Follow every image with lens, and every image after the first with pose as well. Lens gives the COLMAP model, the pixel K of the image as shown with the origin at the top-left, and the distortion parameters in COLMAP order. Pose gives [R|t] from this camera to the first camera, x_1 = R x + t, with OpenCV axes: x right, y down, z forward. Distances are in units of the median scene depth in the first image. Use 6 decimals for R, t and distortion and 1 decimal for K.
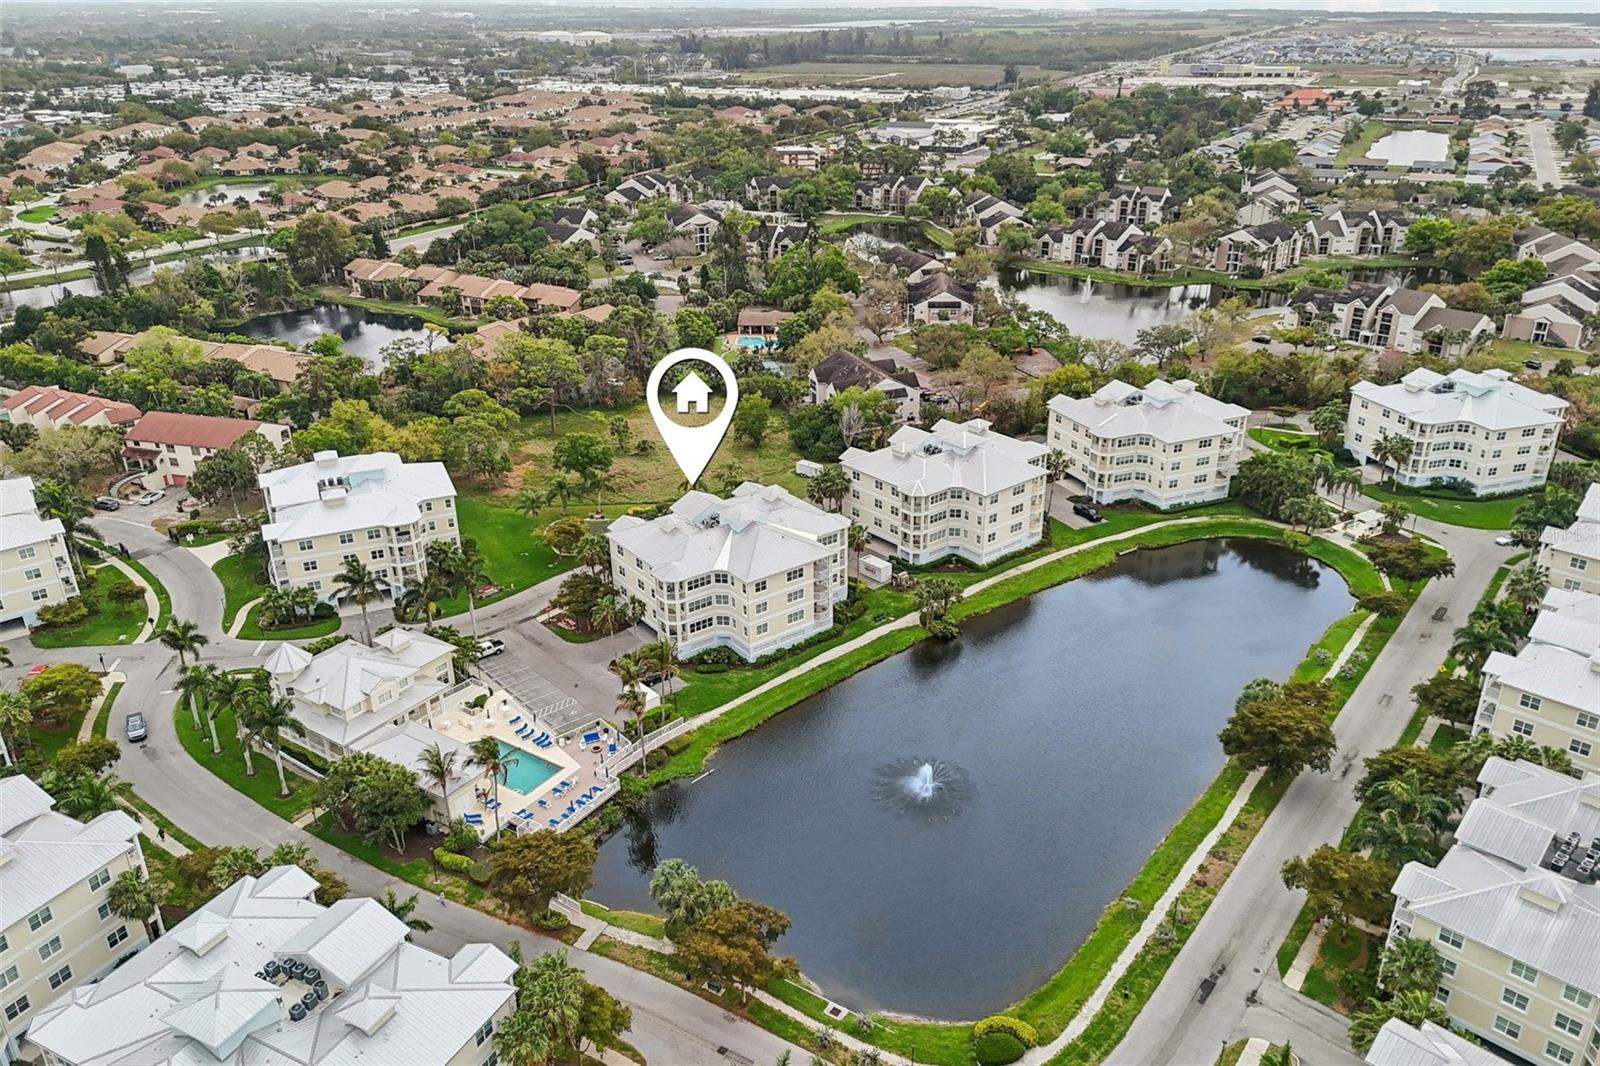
lens RADIAL K [[1171.6, 0, 800.0], [0, 1171.6, 533.0], [0, 0, 1]] dist [0.092210, -0.104445]
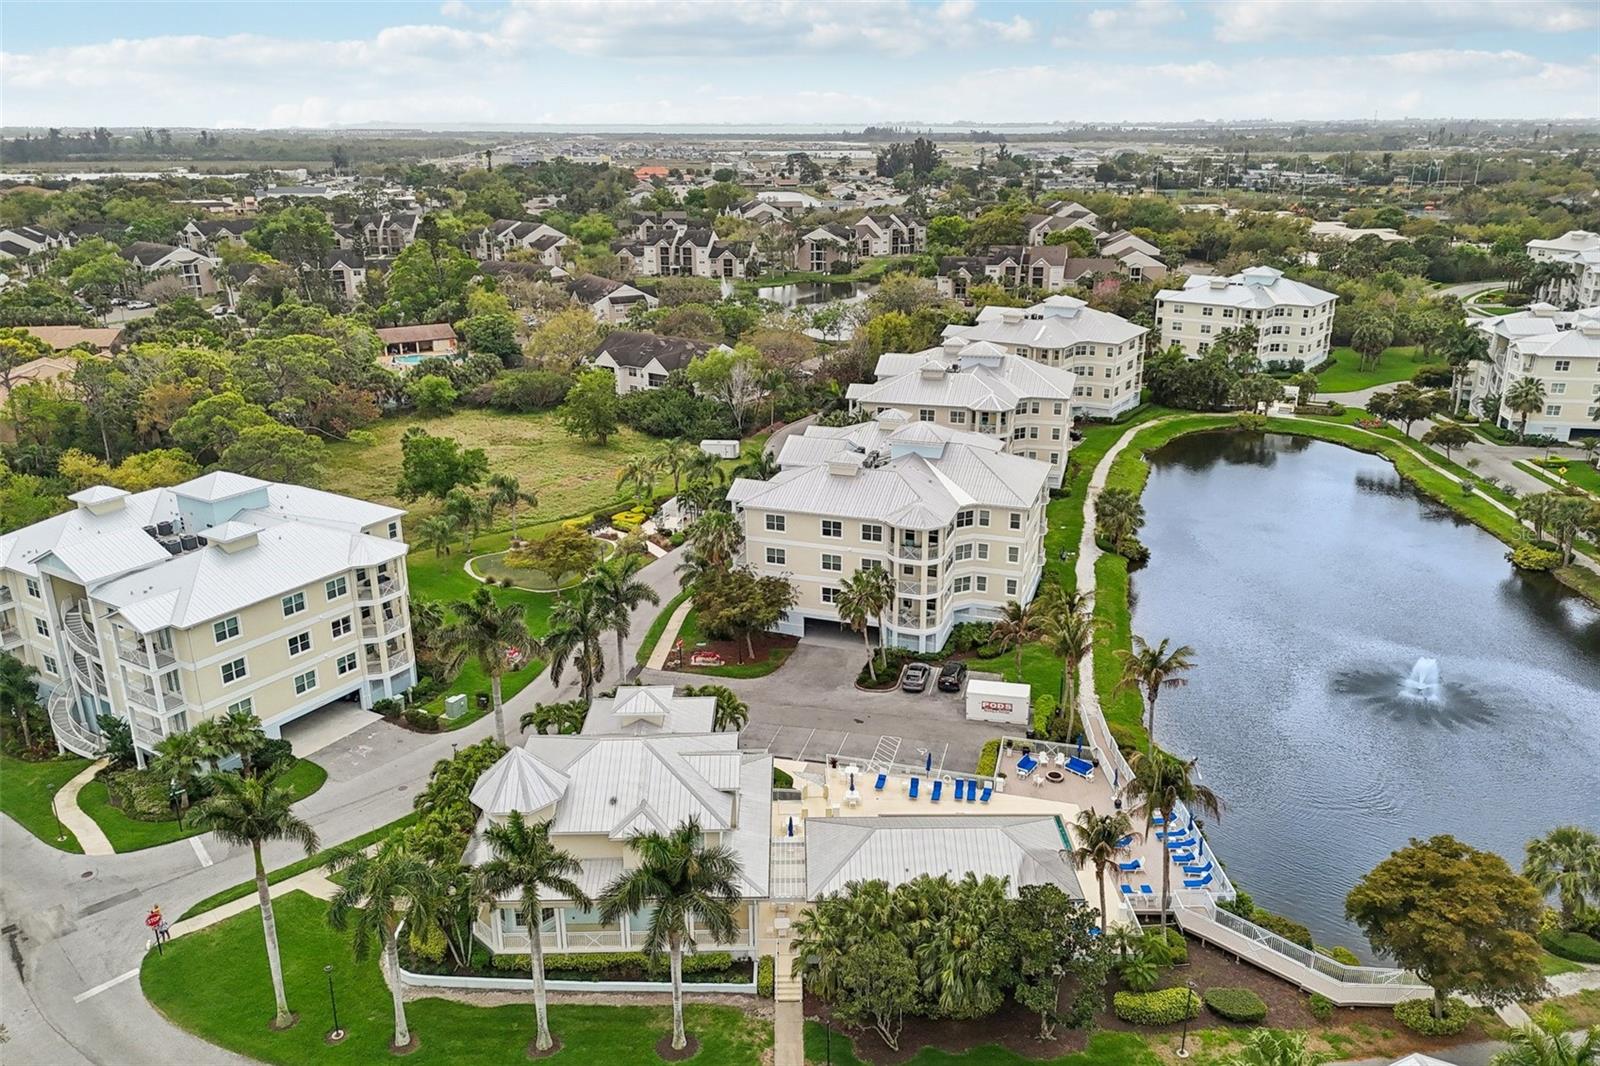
lens RADIAL K [[1171.6, 0, 800.0], [0, 1171.6, 533.0], [0, 0, 1]] dist [0.092210, -0.104445]
pose [[0.825231, -0.181165, 0.534951, -0.437880], [0.231579, 0.972415, -0.027925, 0.037569], [-0.515135, 0.146928, 0.844422, 0.409691]]
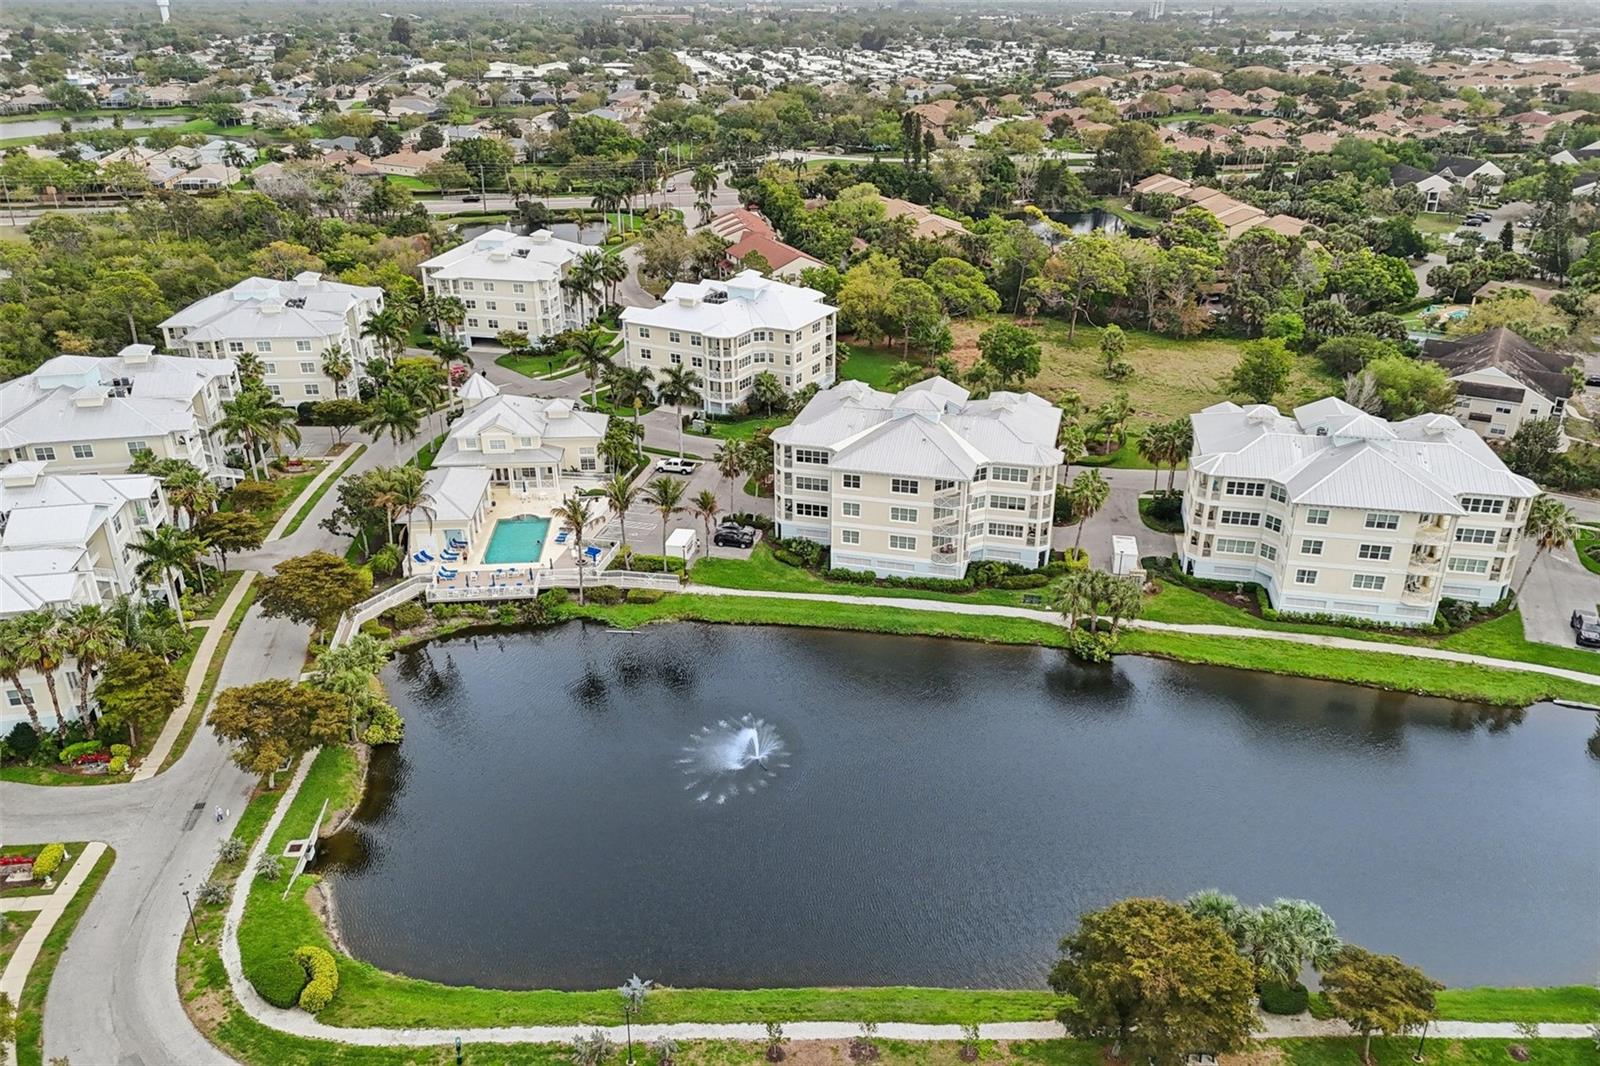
lens RADIAL K [[1171.6, 0, 800.0], [0, 1171.6, 533.0], [0, 0, 1]] dist [0.092210, -0.104445]
pose [[0.613850, 0.332174, -0.716134, 0.440395], [-0.329023, 0.932269, 0.150397, -0.024328], [0.717588, 0.143303, 0.681566, 0.372613]]
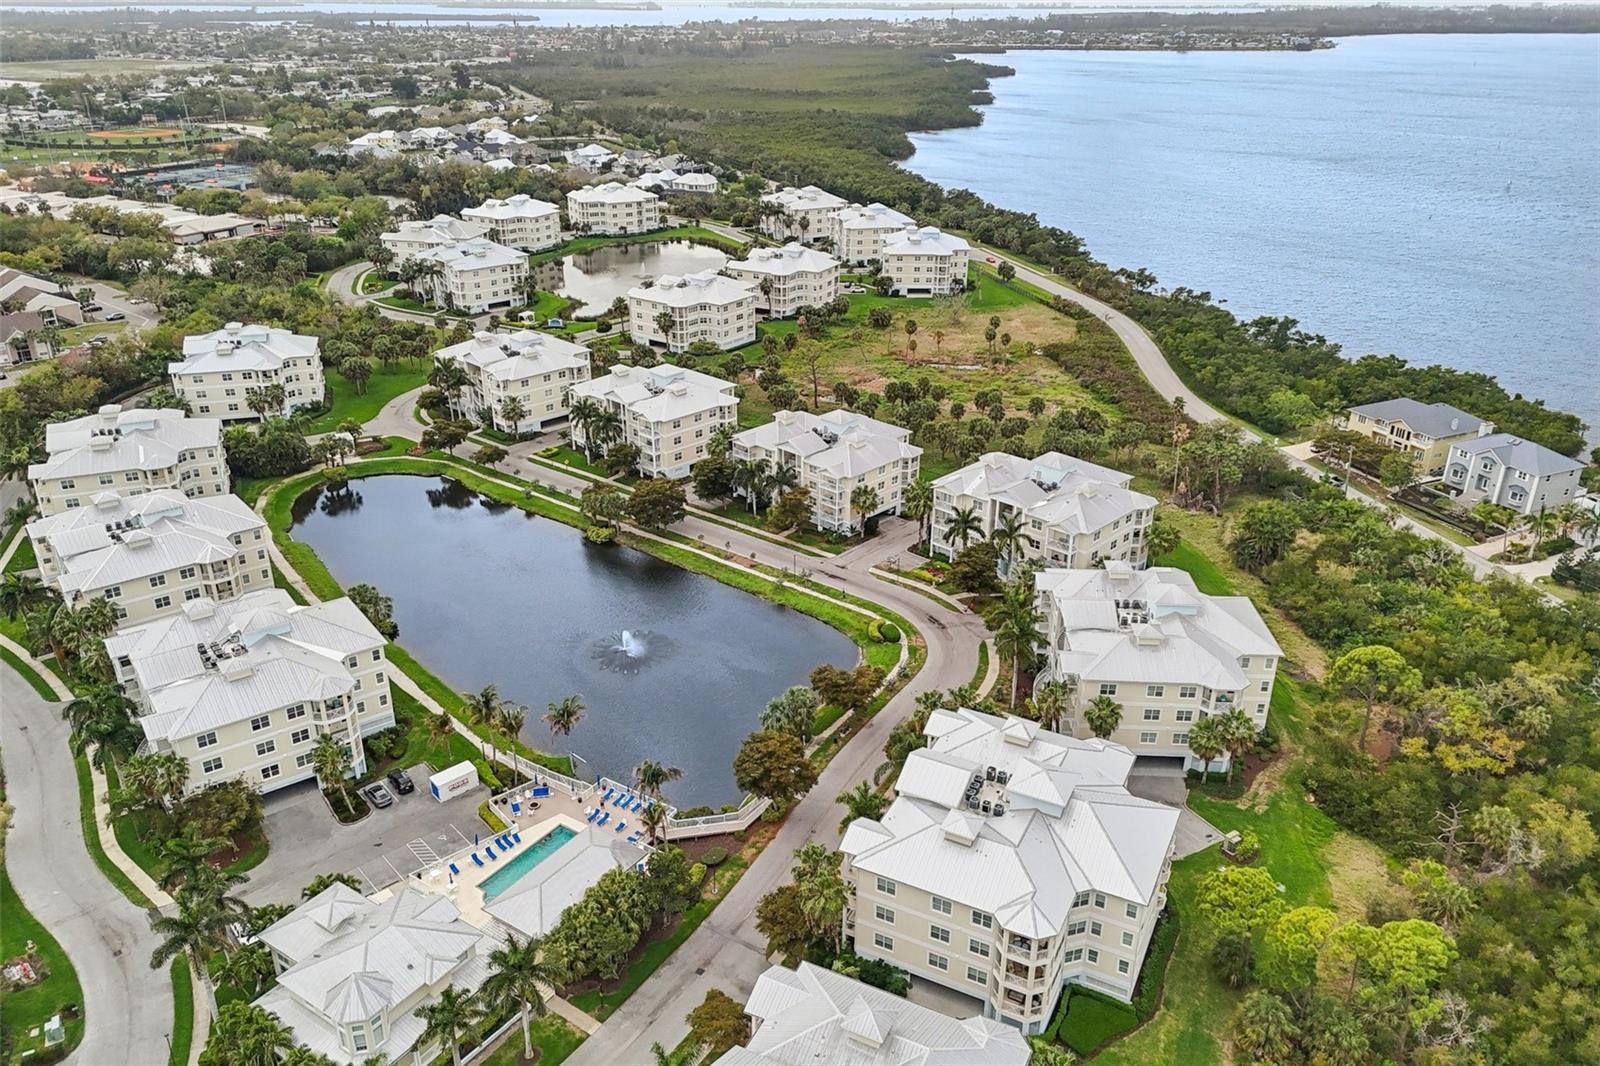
lens RADIAL K [[1171.6, 0, 800.0], [0, 1171.6, 533.0], [0, 0, 1]] dist [0.092210, -0.104445]
pose [[0.006318, -0.401042, 0.916038, -0.715534], [0.416707, 0.833785, 0.362157, -0.186005], [-0.909019, 0.379431, 0.172385, 0.419317]]
